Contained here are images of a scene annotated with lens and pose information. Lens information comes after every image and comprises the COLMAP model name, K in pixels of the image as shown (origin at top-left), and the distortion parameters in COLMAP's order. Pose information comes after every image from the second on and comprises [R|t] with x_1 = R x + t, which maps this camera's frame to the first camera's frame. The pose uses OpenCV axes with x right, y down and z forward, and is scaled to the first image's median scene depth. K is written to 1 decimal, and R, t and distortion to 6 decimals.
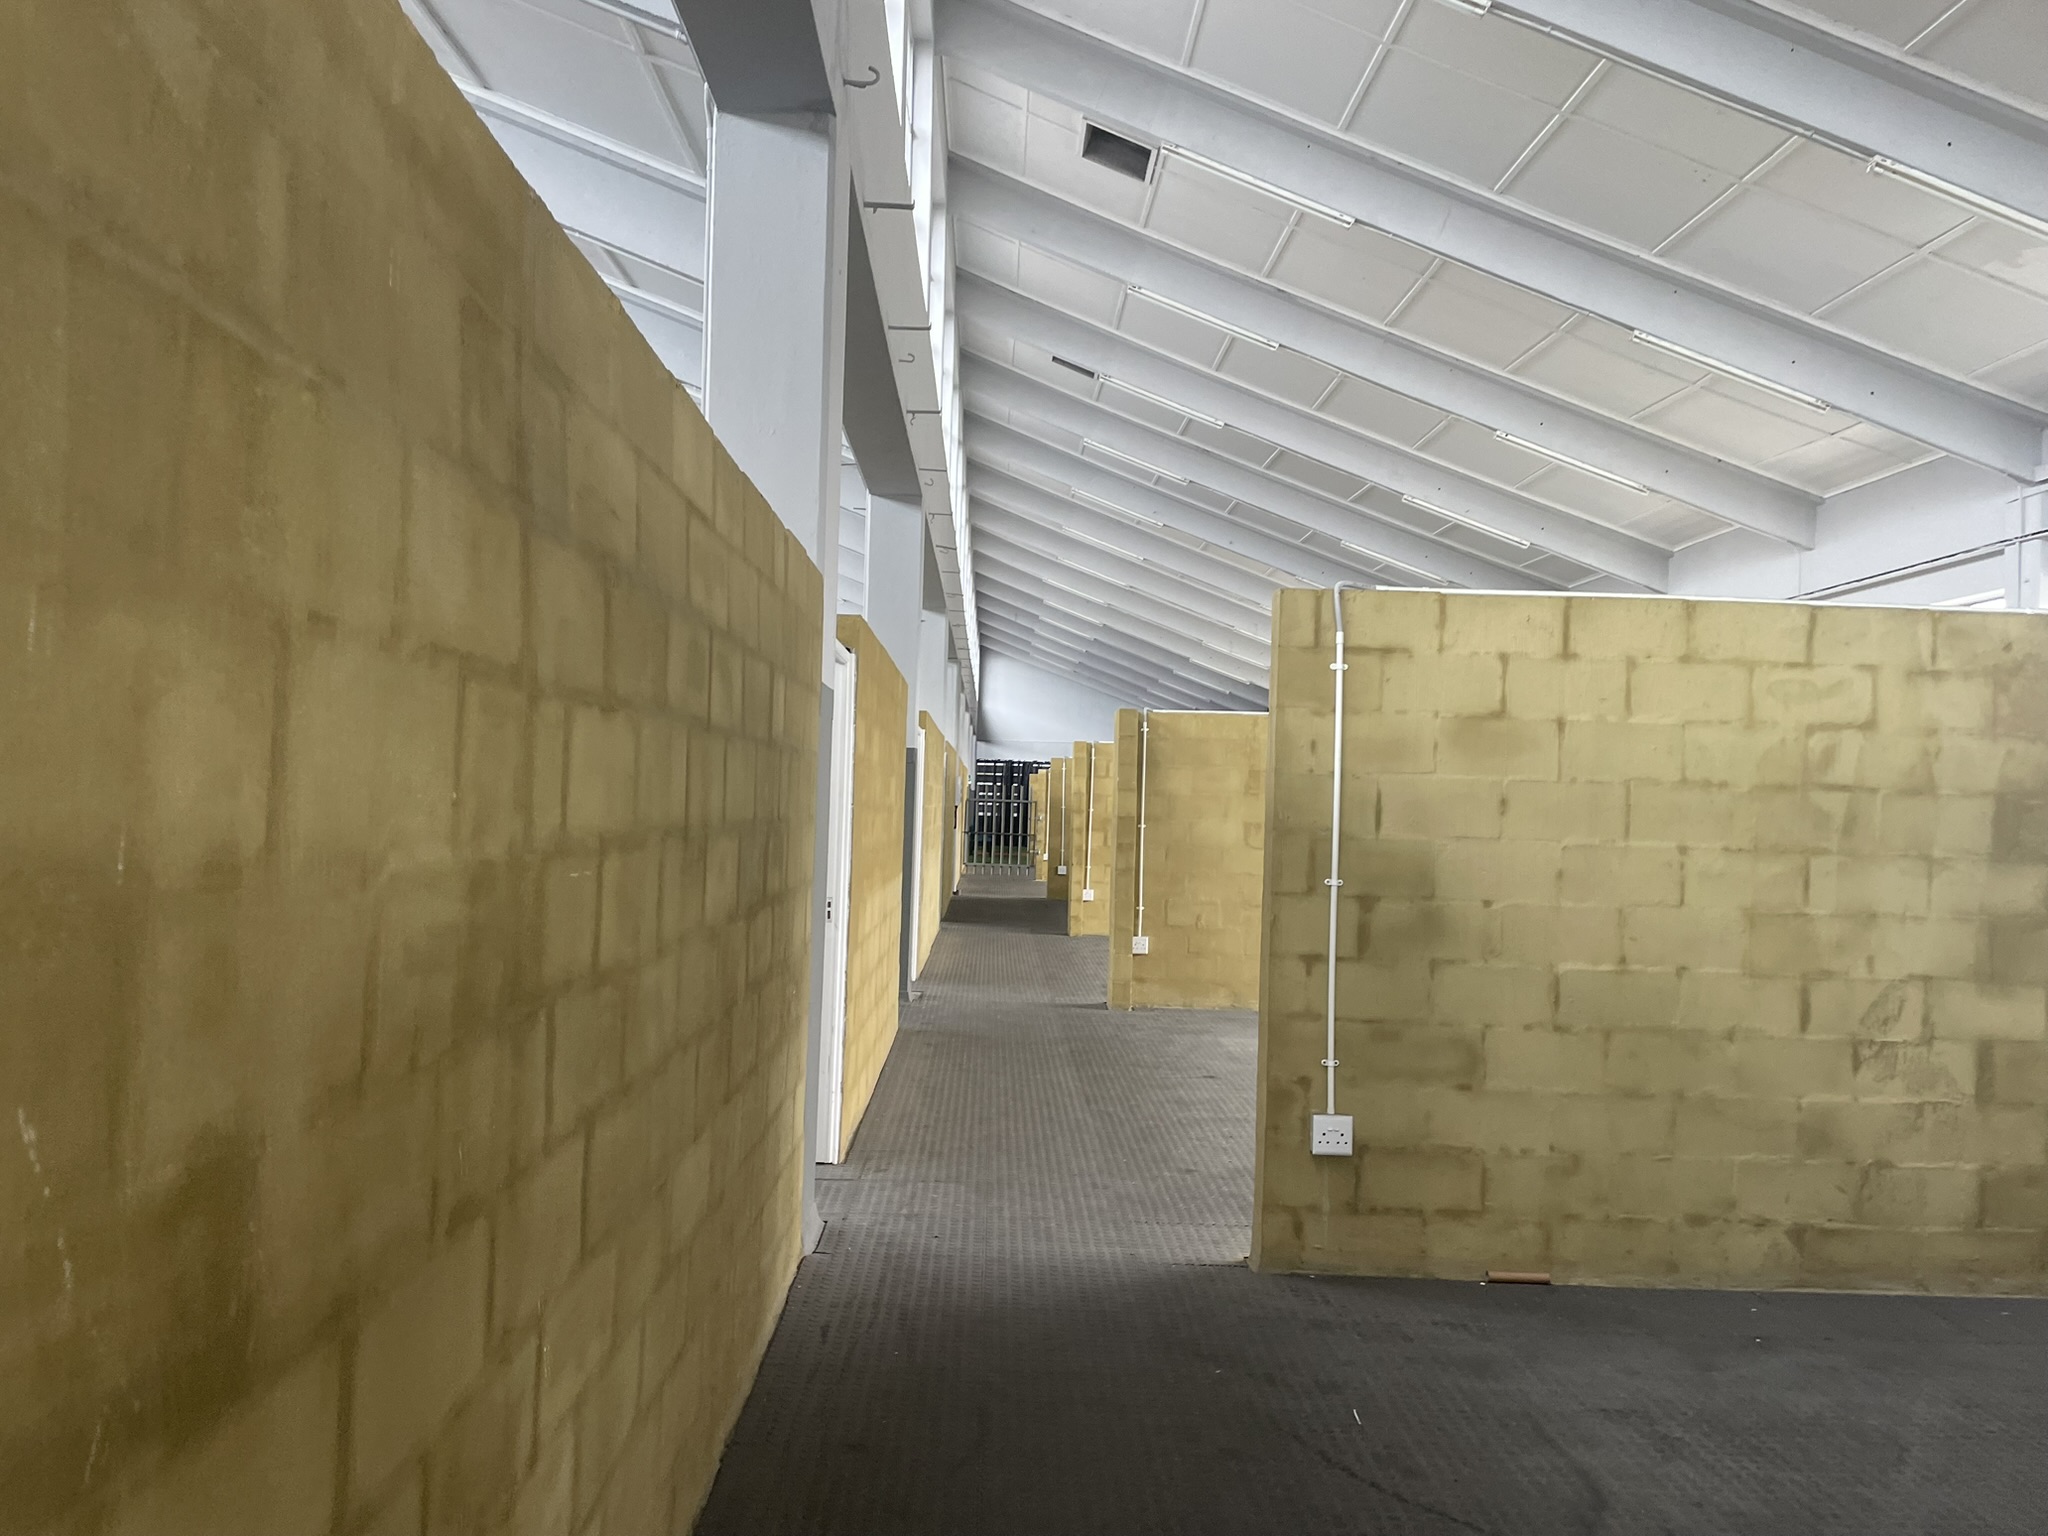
lens RADIAL K [[1541.9, 0, 1010.6], [0, 1541.9, 743.0], [0, 0, 1]] dist [0.083864, -0.128050]
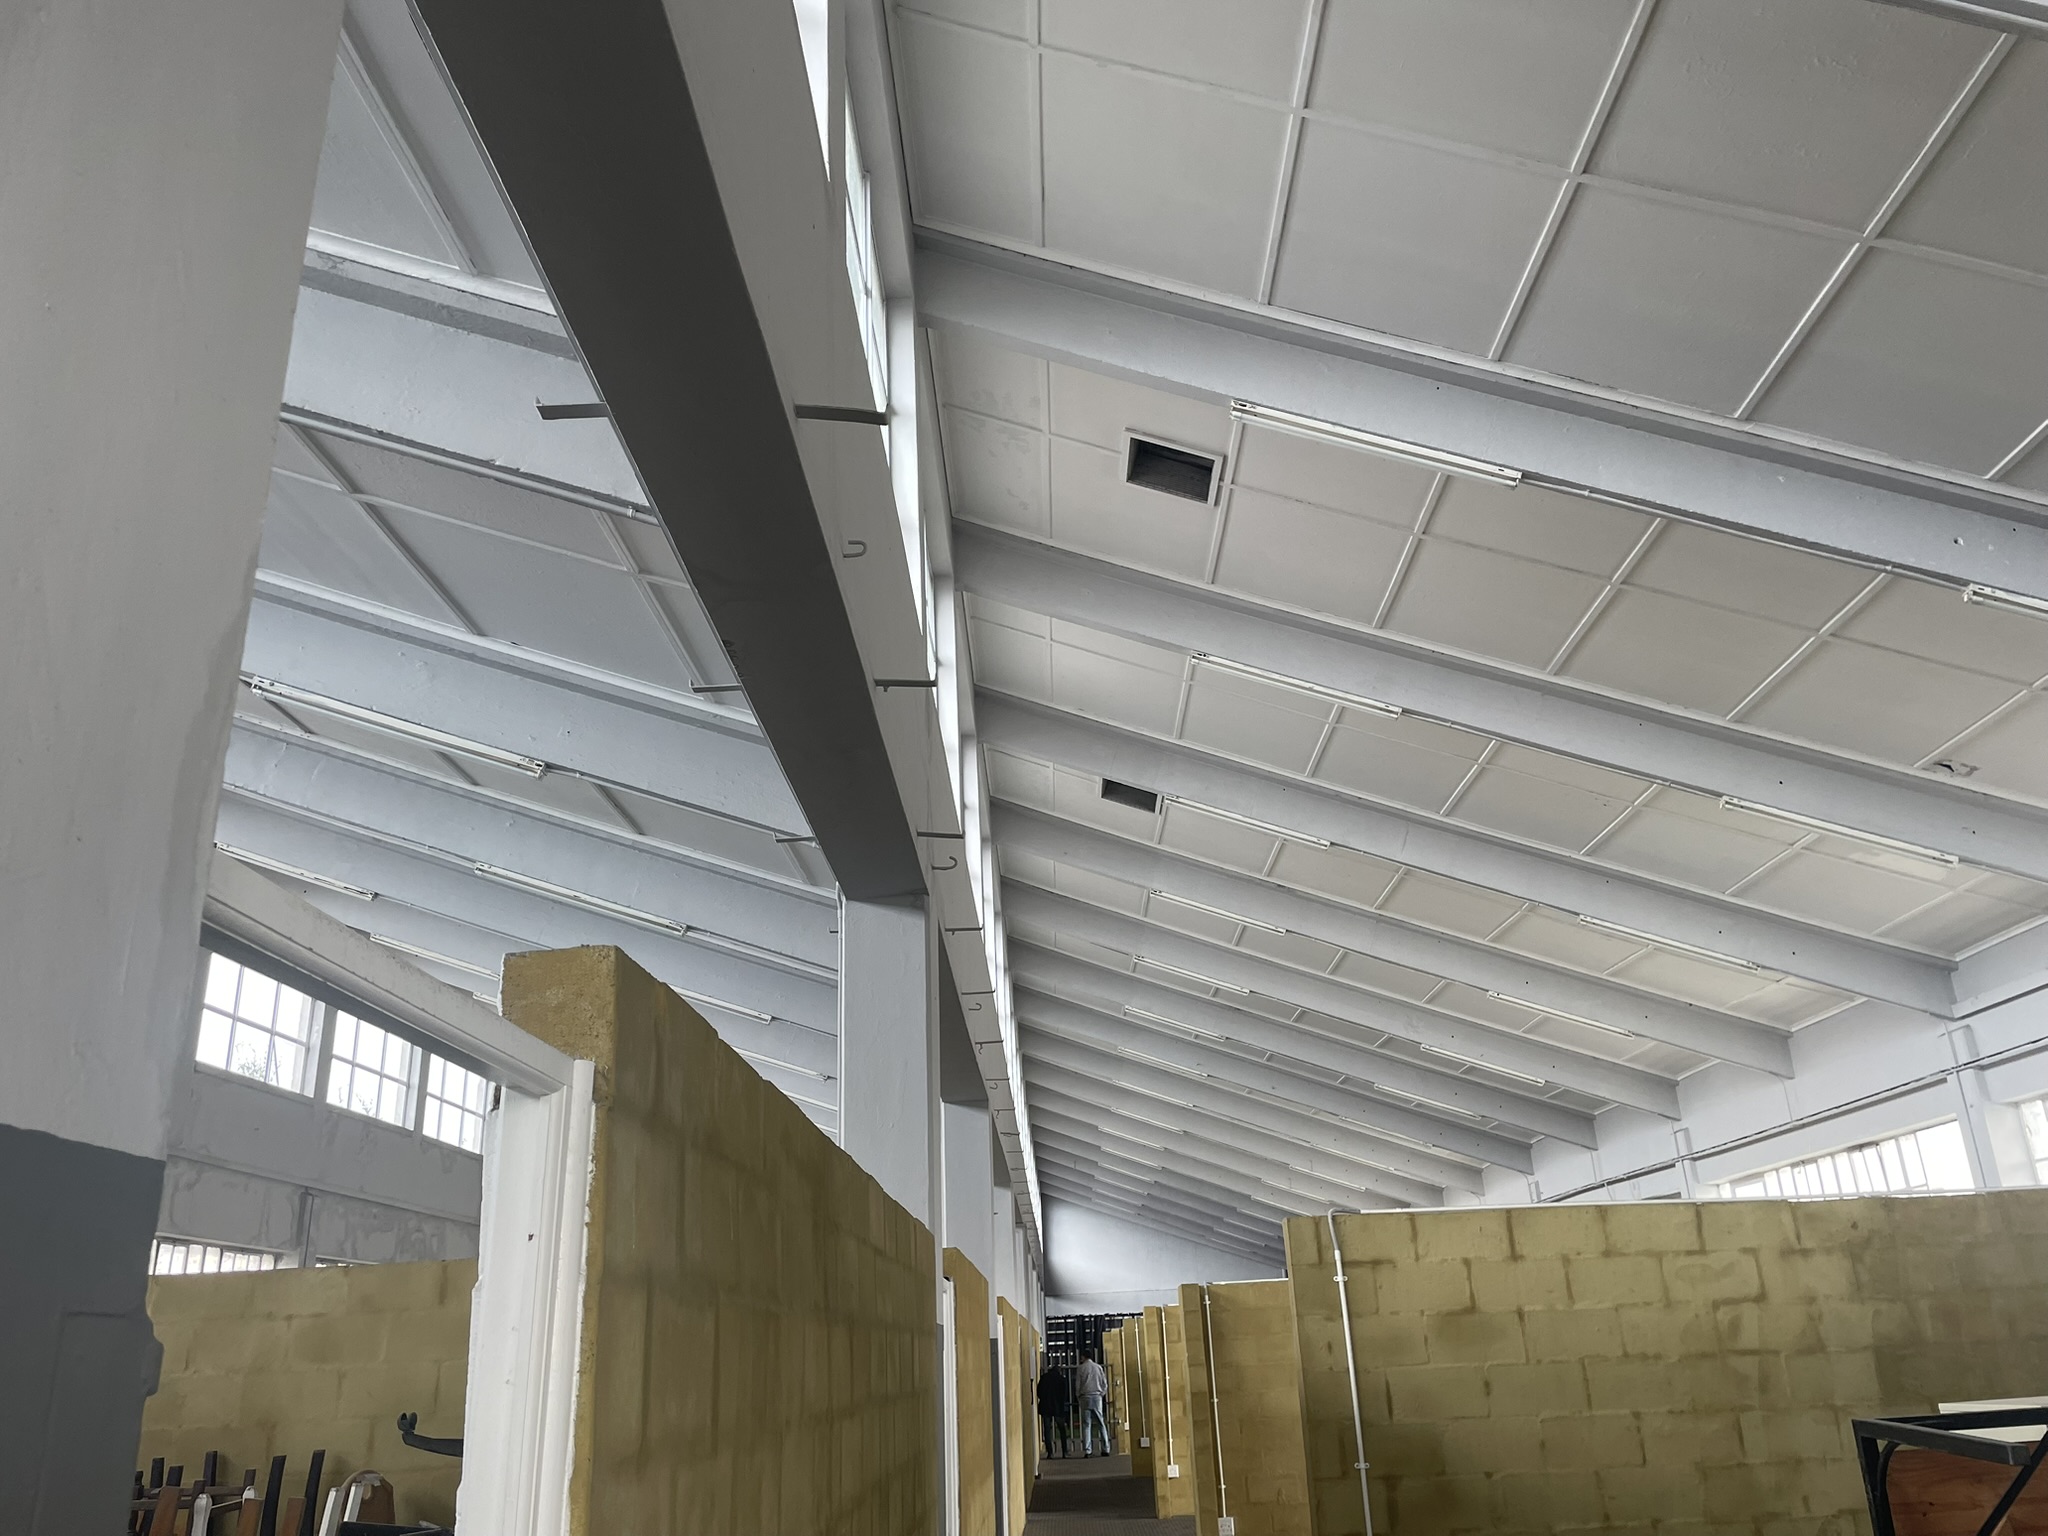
lens RADIAL K [[1501.7, 0, 1043.1], [0, 1501.7, 770.7], [0, 0, 1]] dist [0.082449, -0.106265]
pose [[0.996890, -0.078740, 0.003104, -0.003314], [0.075417, 0.941921, -0.327256, -0.052689], [0.022844, 0.326472, 0.944931, -0.322492]]
